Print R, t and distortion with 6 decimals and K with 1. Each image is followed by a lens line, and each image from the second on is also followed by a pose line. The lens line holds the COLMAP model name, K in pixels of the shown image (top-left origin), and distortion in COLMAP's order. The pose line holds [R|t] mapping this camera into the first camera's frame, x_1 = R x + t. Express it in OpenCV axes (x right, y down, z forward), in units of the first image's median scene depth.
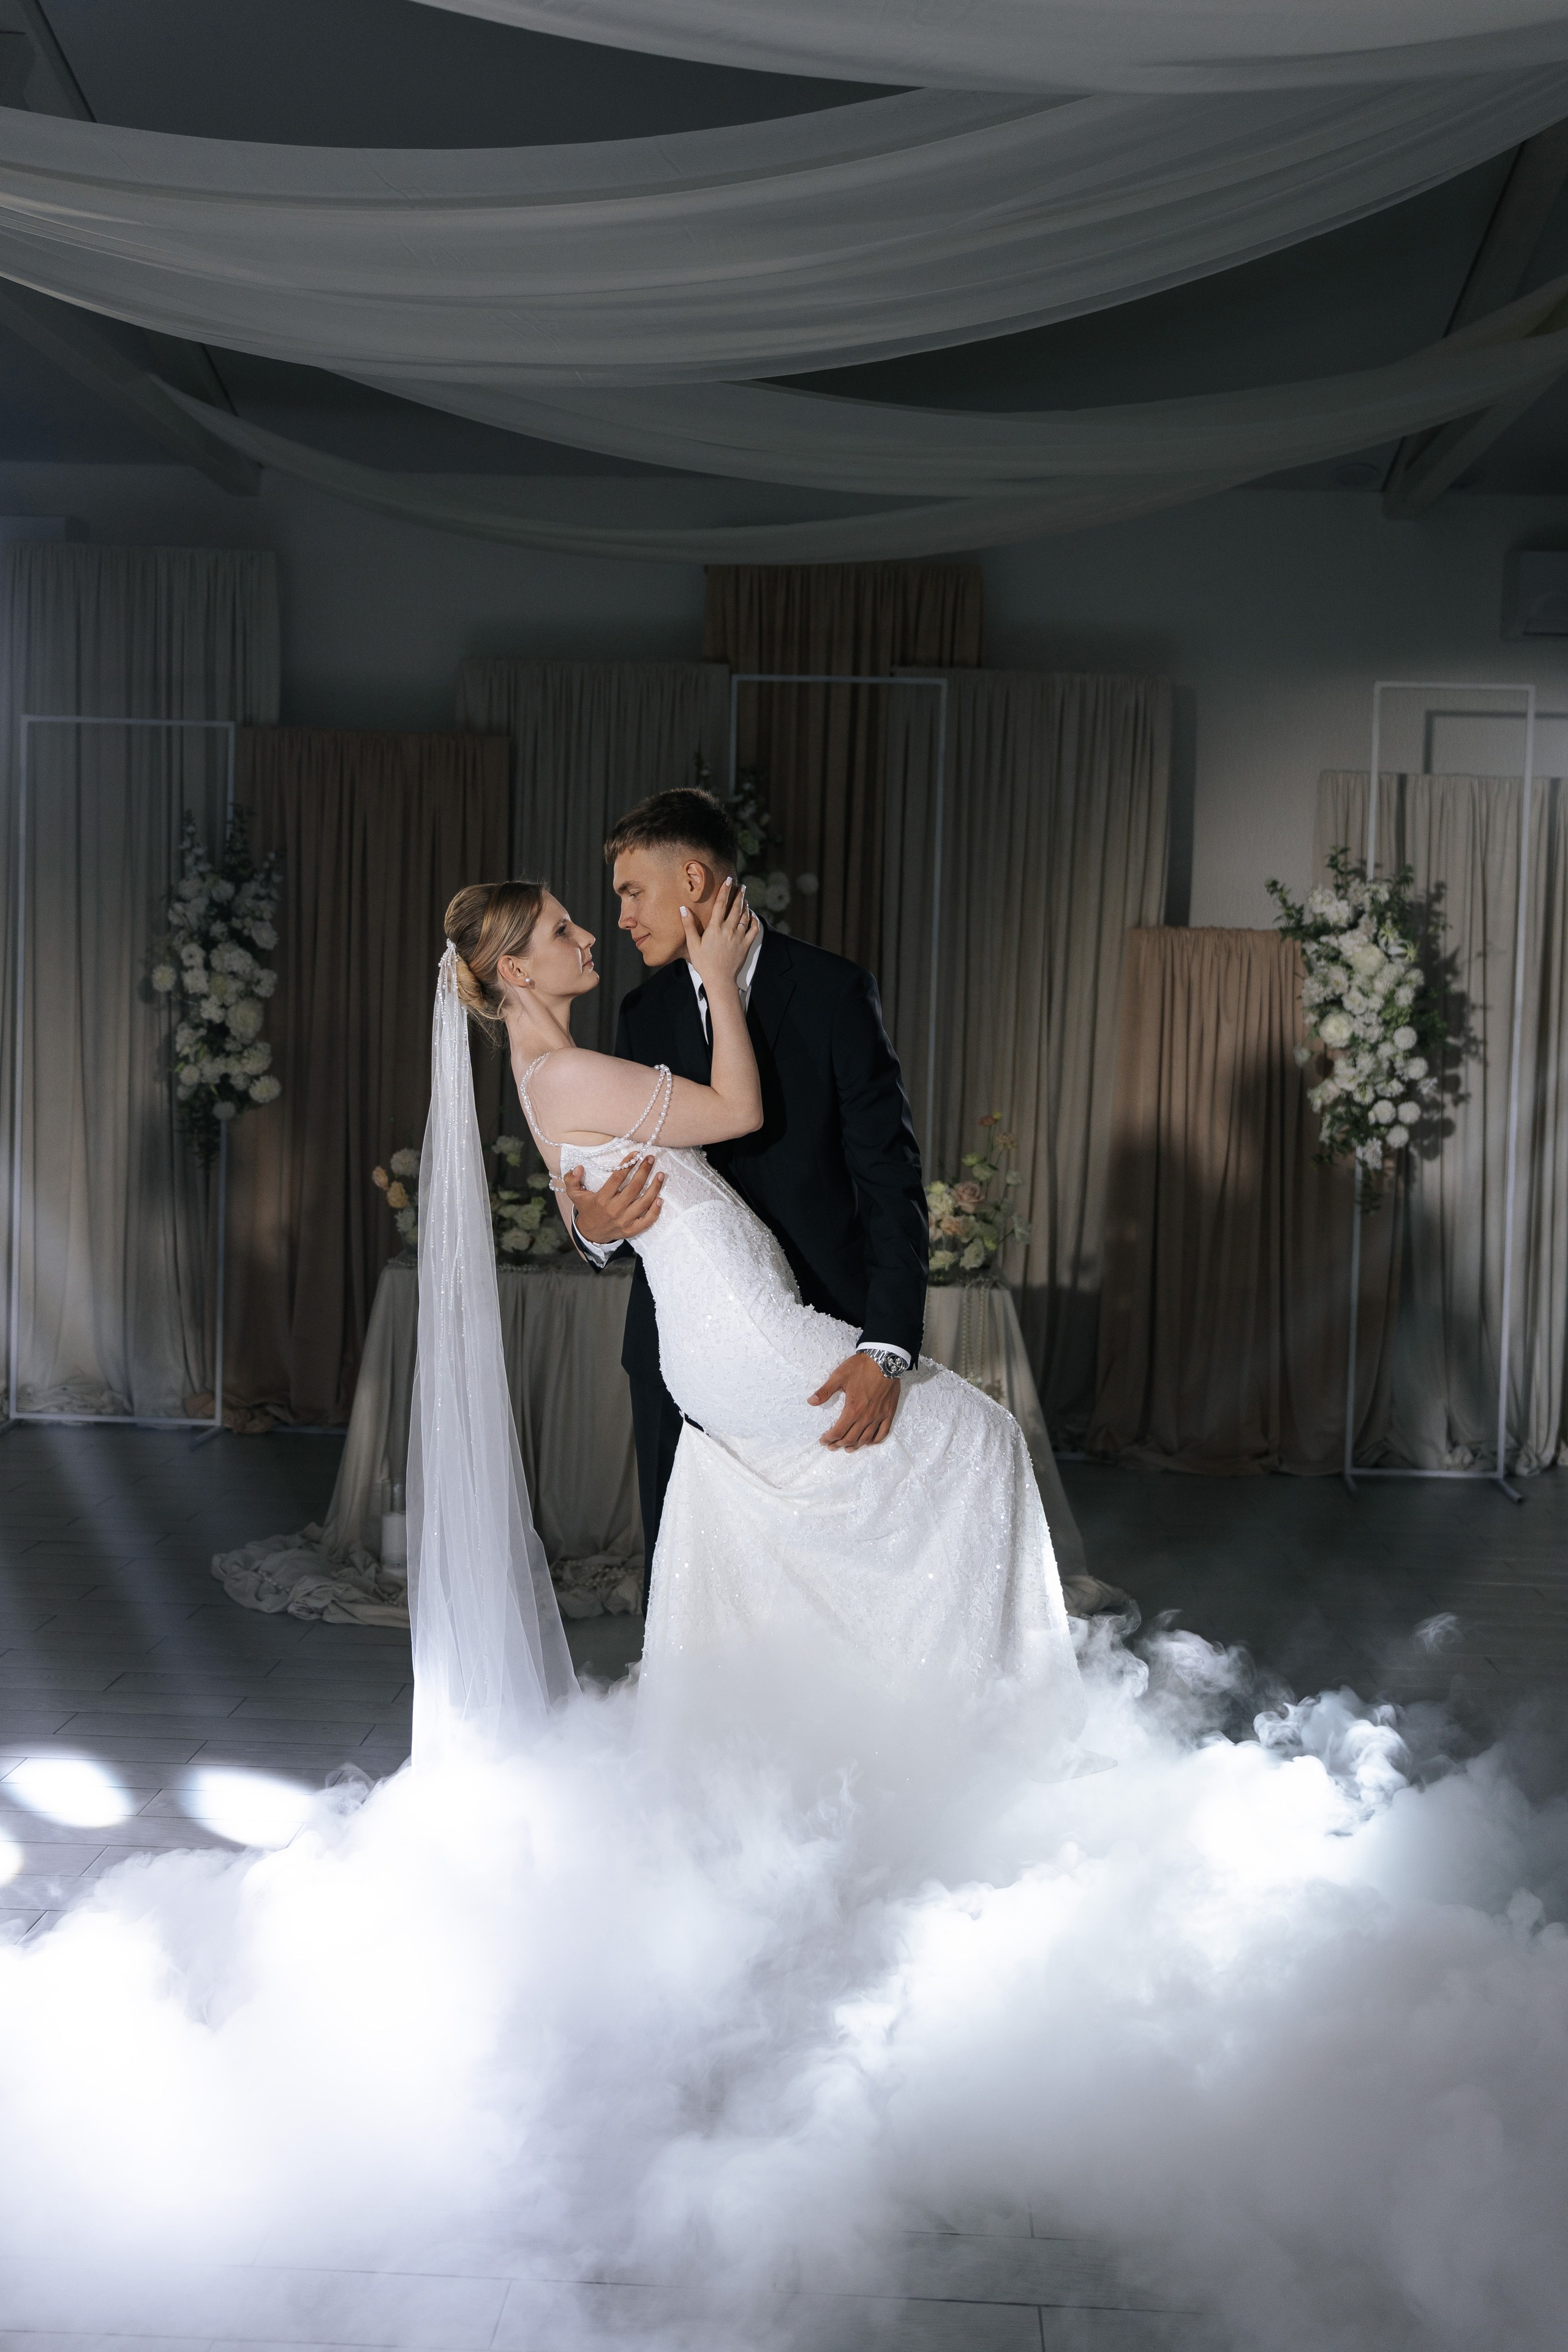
lens RADIAL K [[2521.5, 0, 807.0], [0, 2521.5, 1159.1], [0, 0, 1]] dist [0.009136, 0.000000]
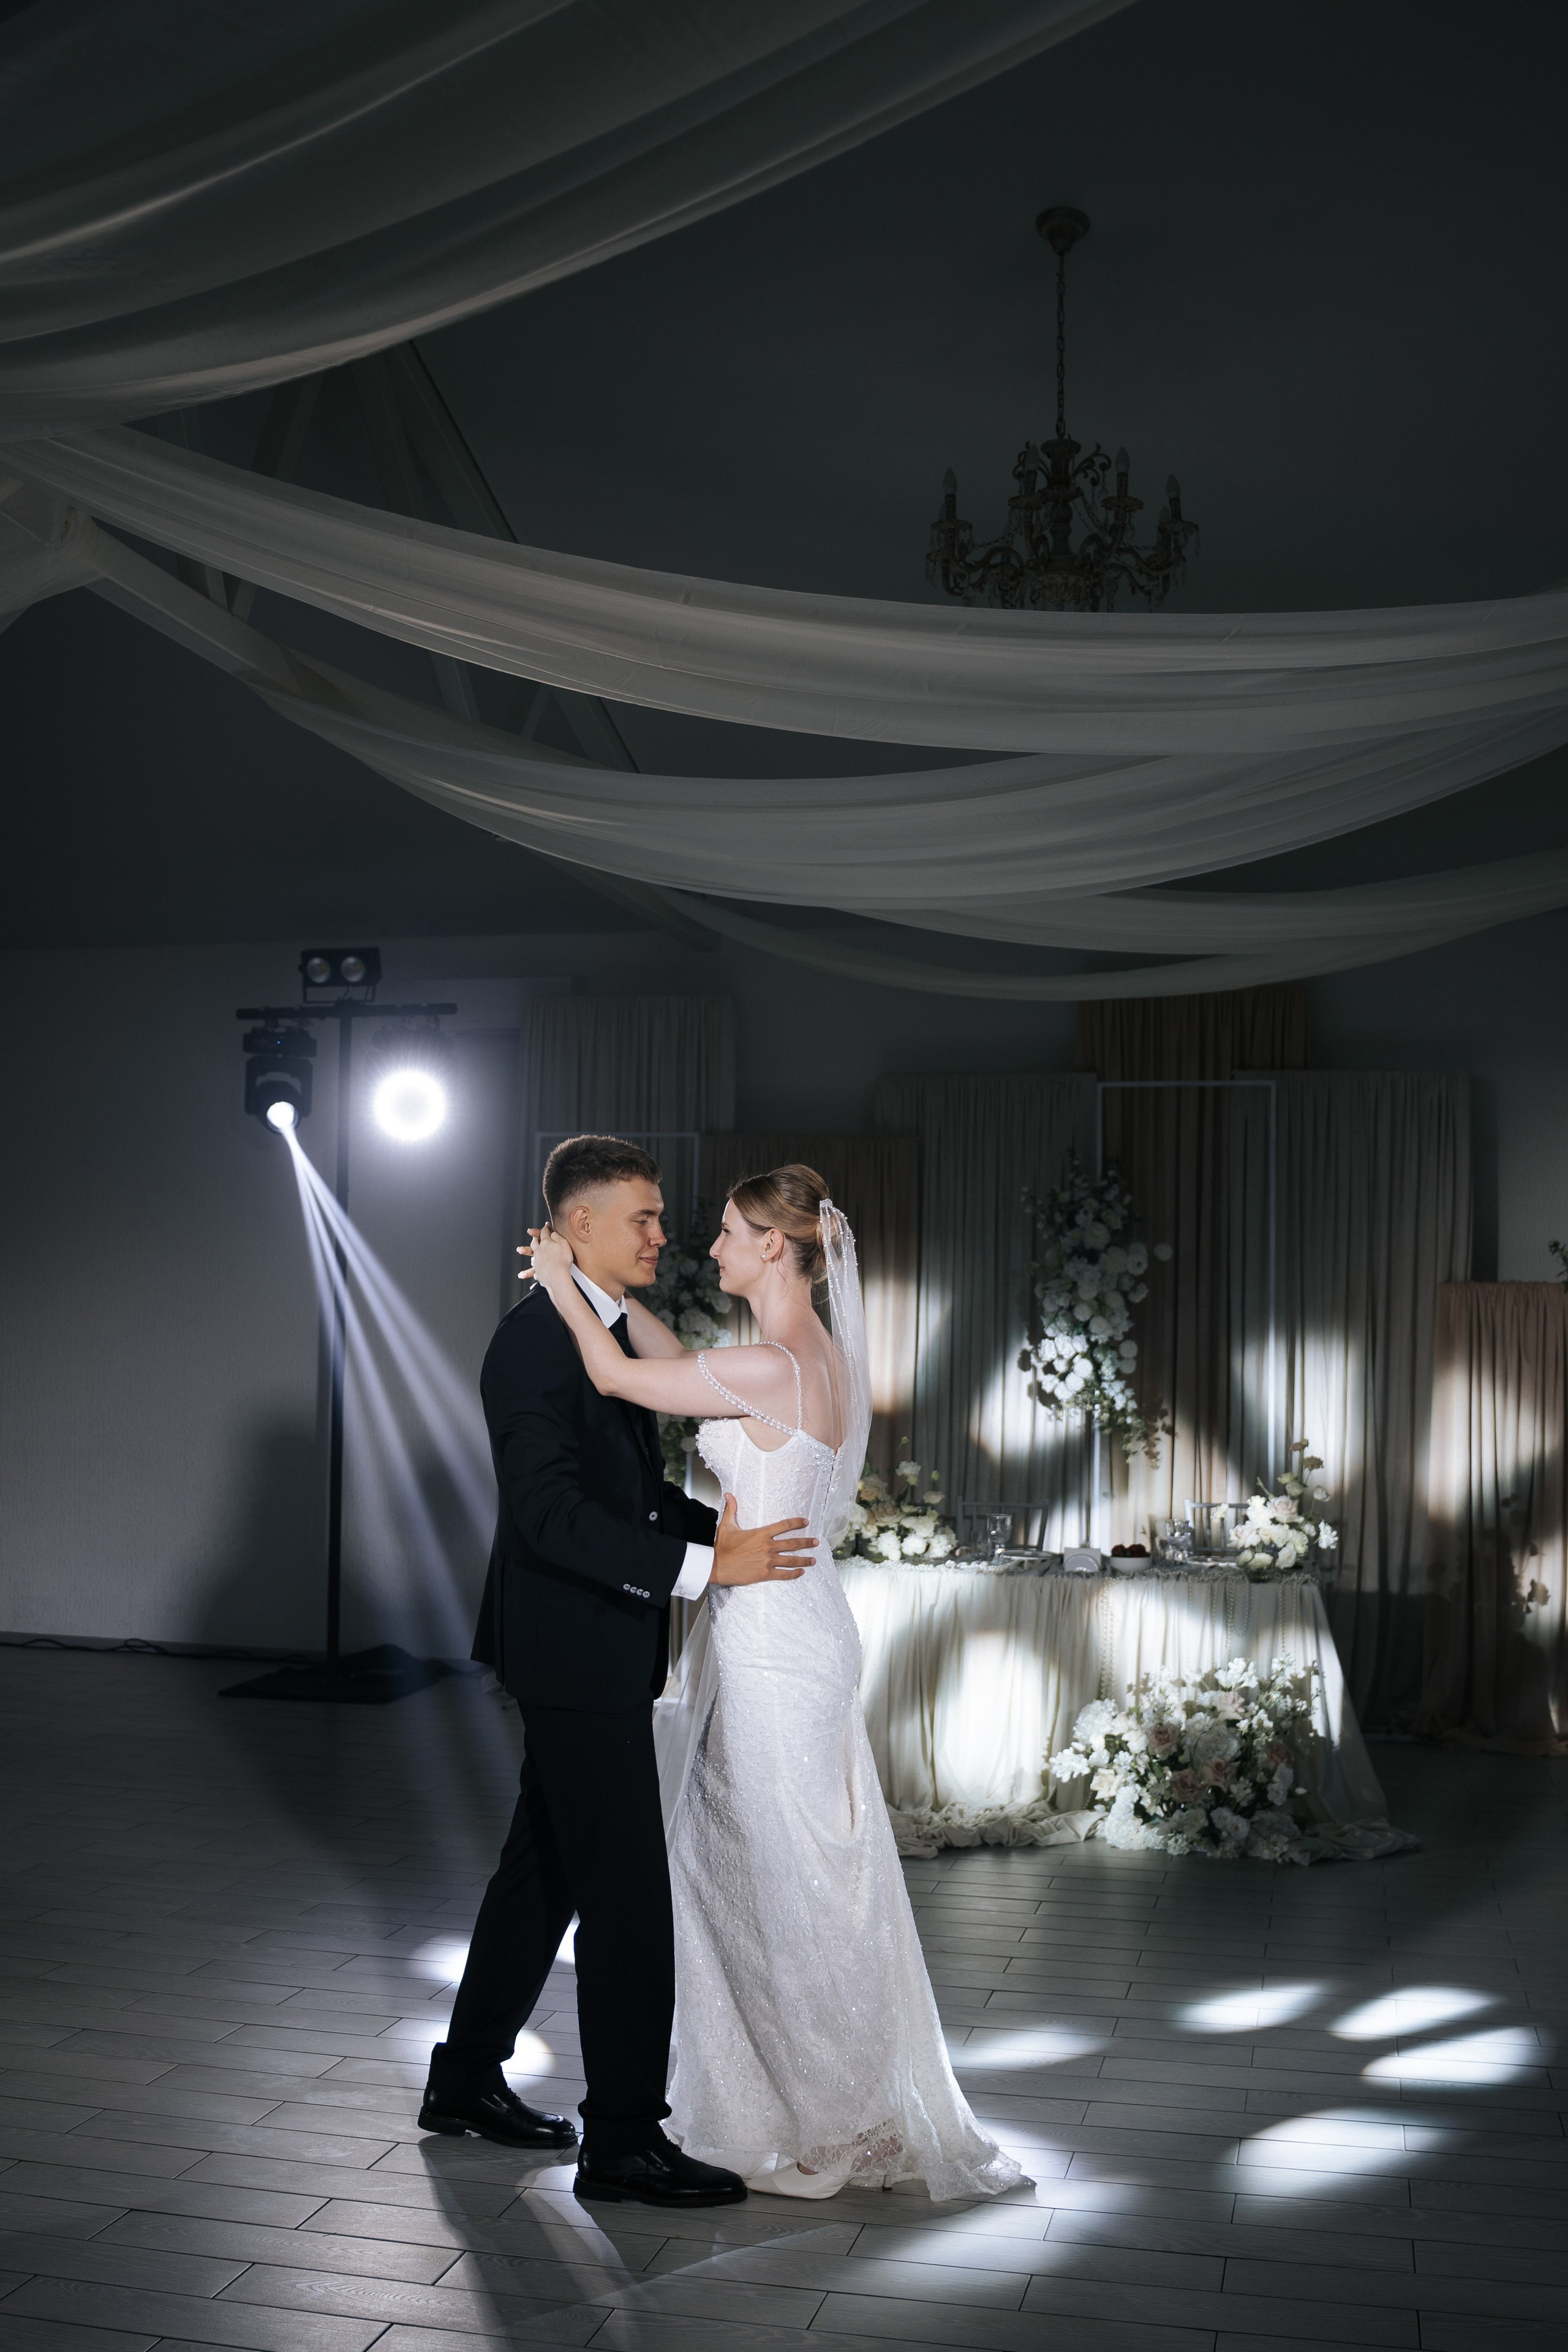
lens RADIAL K [[2295.5, 0, 785.3], [0, 2295.5, 1185.6], [0, 0, 1]] dist [-0.105950, 0.039959]
pose [[0.982342, -0.024546, -0.185478, 0.025952], [-0.000434, 0.991055, -0.133457, 0.005022], [0.187094, 0.131181, 0.973544, -0.098648]]
